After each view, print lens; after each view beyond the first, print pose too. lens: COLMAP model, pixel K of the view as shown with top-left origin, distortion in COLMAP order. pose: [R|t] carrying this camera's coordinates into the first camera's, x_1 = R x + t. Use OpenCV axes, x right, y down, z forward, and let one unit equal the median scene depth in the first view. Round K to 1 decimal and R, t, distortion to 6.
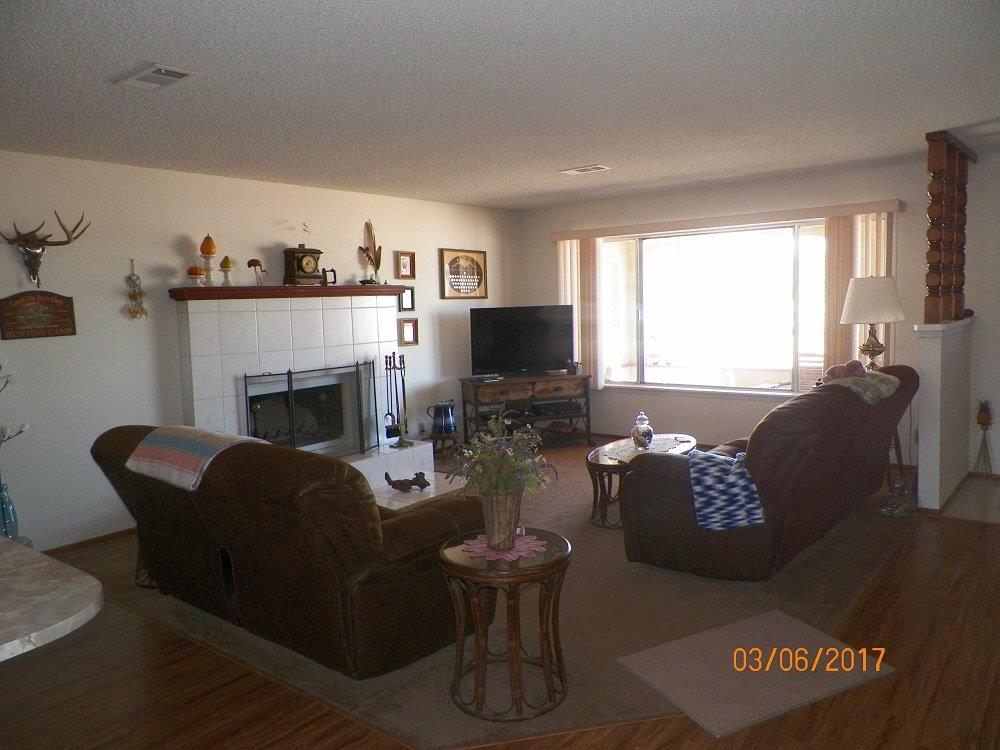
lens RADIAL K [[752.9, 0, 496.5], [0, 752.9, 373.2], [0, 0, 1]] dist [0.014379, -0.006629]
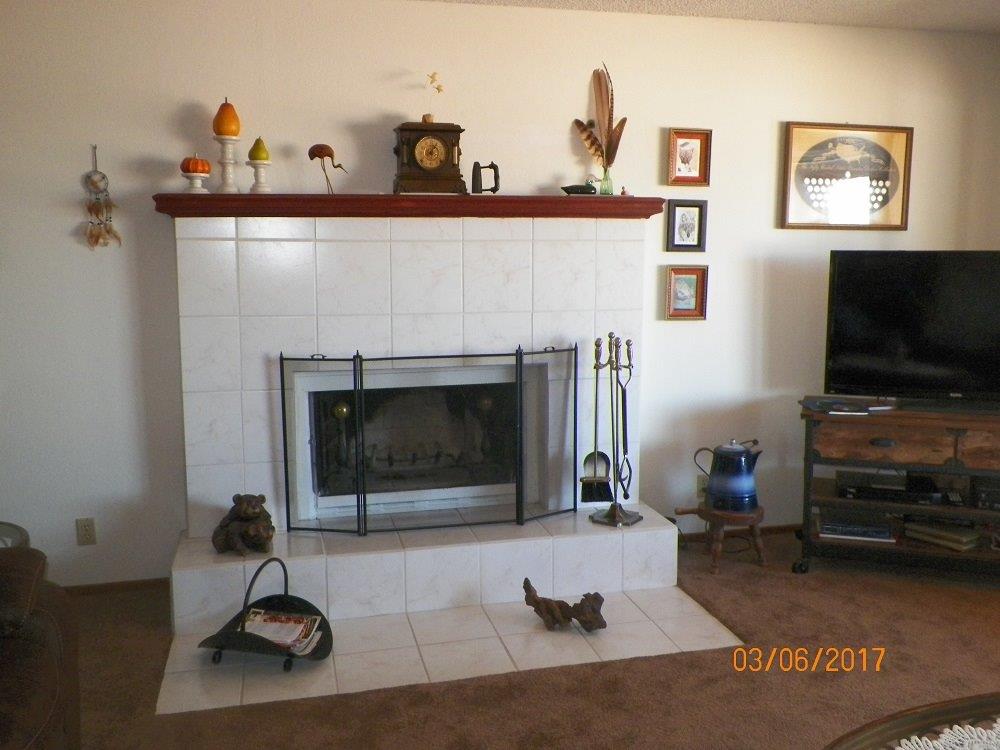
lens RADIAL K [[917.3, 0, 498.7], [0, 917.3, 374.7], [0, 0, 1]] dist [-0.004144, 0.000000]
pose [[0.785656, 0.116357, -0.607622, 0.182629], [-0.082296, 0.993082, 0.083762, -0.047224], [0.613165, -0.015803, 0.789797, 0.503187]]
